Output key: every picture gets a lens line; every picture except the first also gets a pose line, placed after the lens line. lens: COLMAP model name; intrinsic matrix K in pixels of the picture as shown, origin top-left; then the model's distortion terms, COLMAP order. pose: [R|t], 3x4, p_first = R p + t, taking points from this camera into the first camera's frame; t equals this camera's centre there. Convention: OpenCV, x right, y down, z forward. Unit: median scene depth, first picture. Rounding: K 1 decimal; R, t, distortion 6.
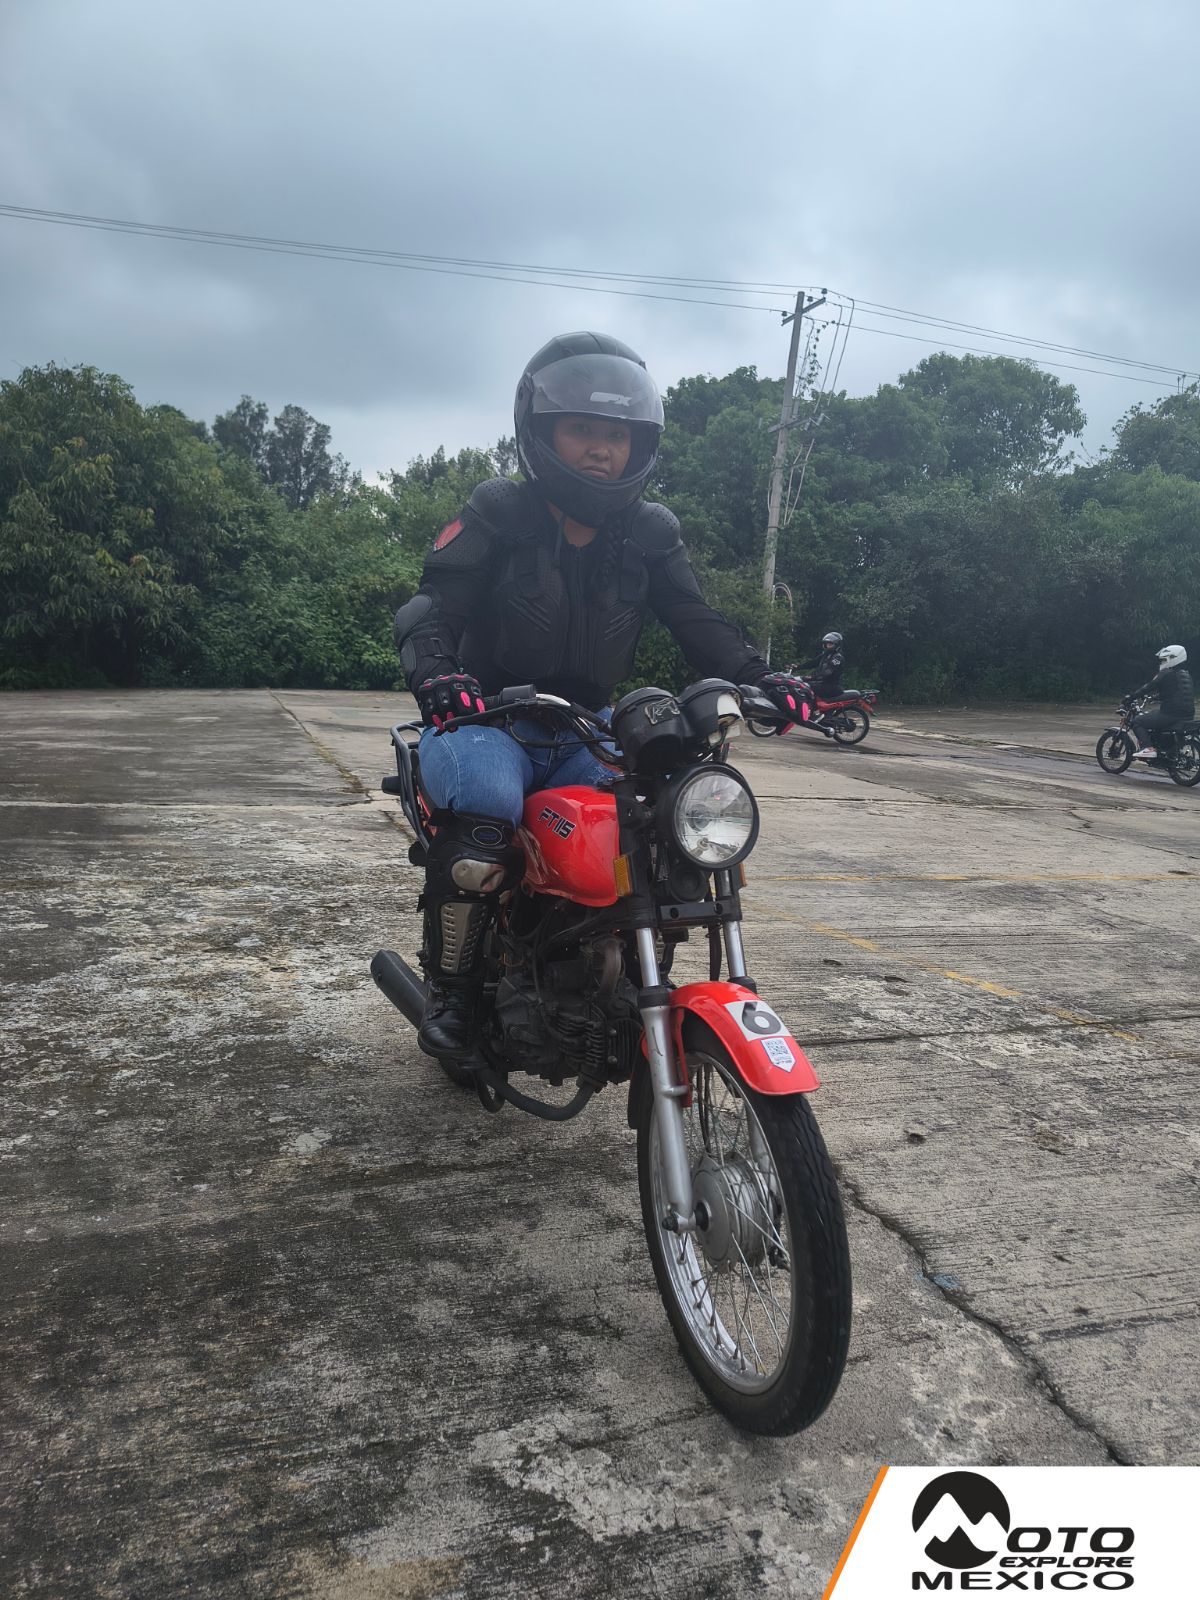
lens RADIAL K [[1102.3, 0, 624.0], [0, 1102.3, 811.5], [0, 0, 1]] dist [0.059058, -0.059467]
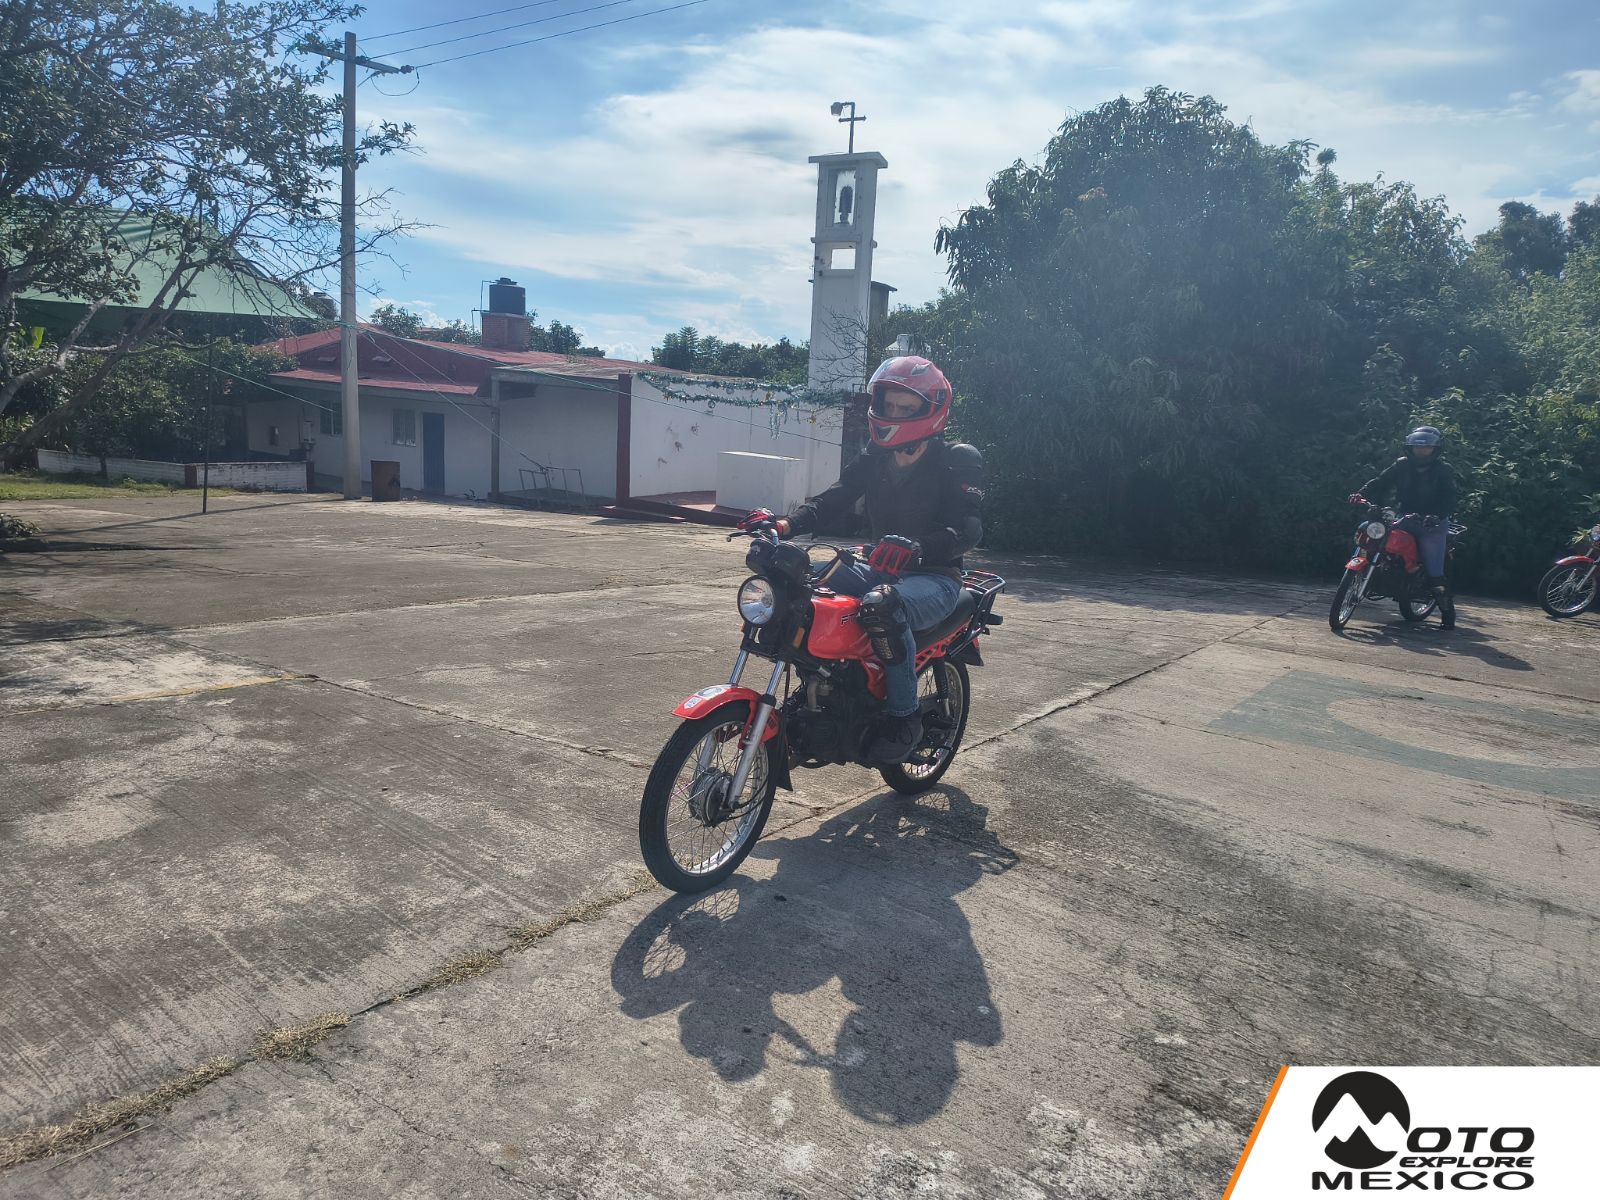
lens RADIAL K [[1102.3, 0, 768.2], [0, 1102.3, 578.7], [0, 0, 1]] dist [0.059058, -0.059467]
pose [[0.549593, 0.103876, -0.828949, -0.015493], [-0.158024, 0.987254, 0.018943, -0.064612], [0.820351, 0.120583, 0.559003, 0.372584]]
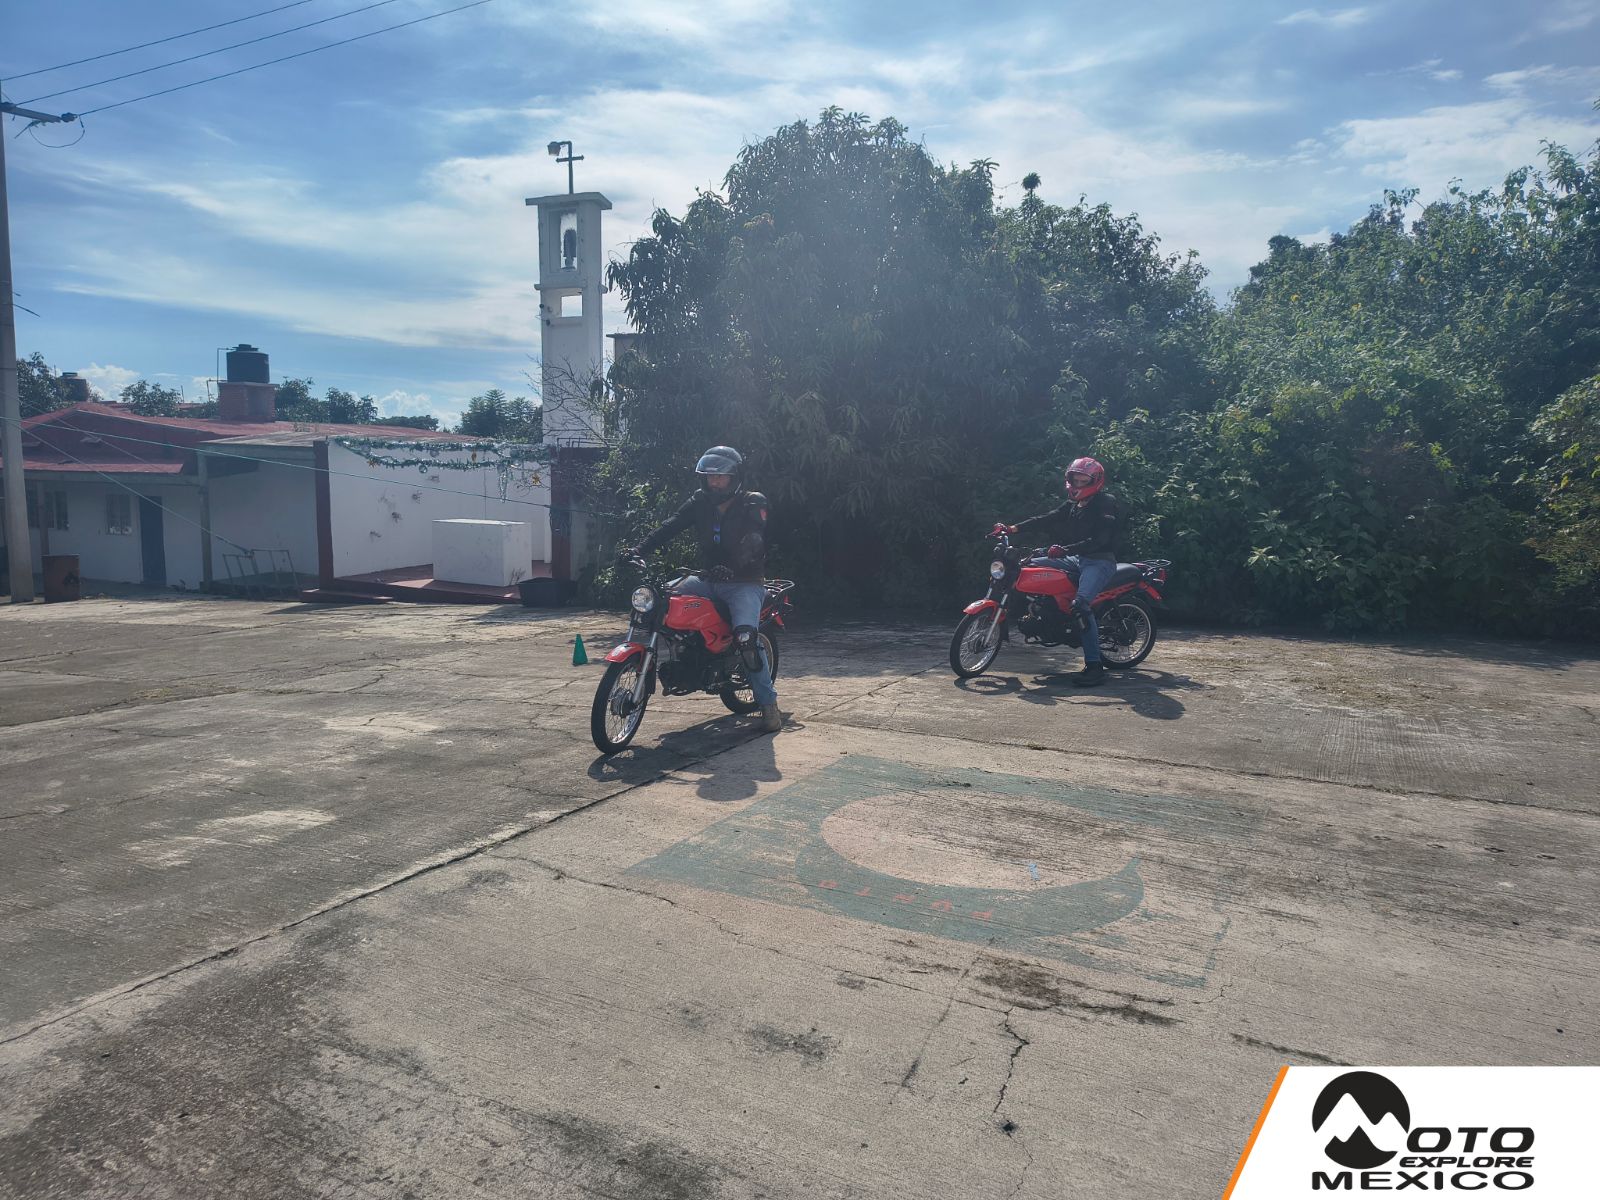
lens RADIAL K [[1102.3, 0, 802.2], [0, 1102.3, 575.5], [0, 0, 1]] dist [0.059058, -0.059467]
pose [[0.665803, 0.016914, -0.745936, -0.010690], [-0.079074, 0.995712, -0.048001, -0.082196], [0.741926, 0.090944, 0.664286, 0.475851]]
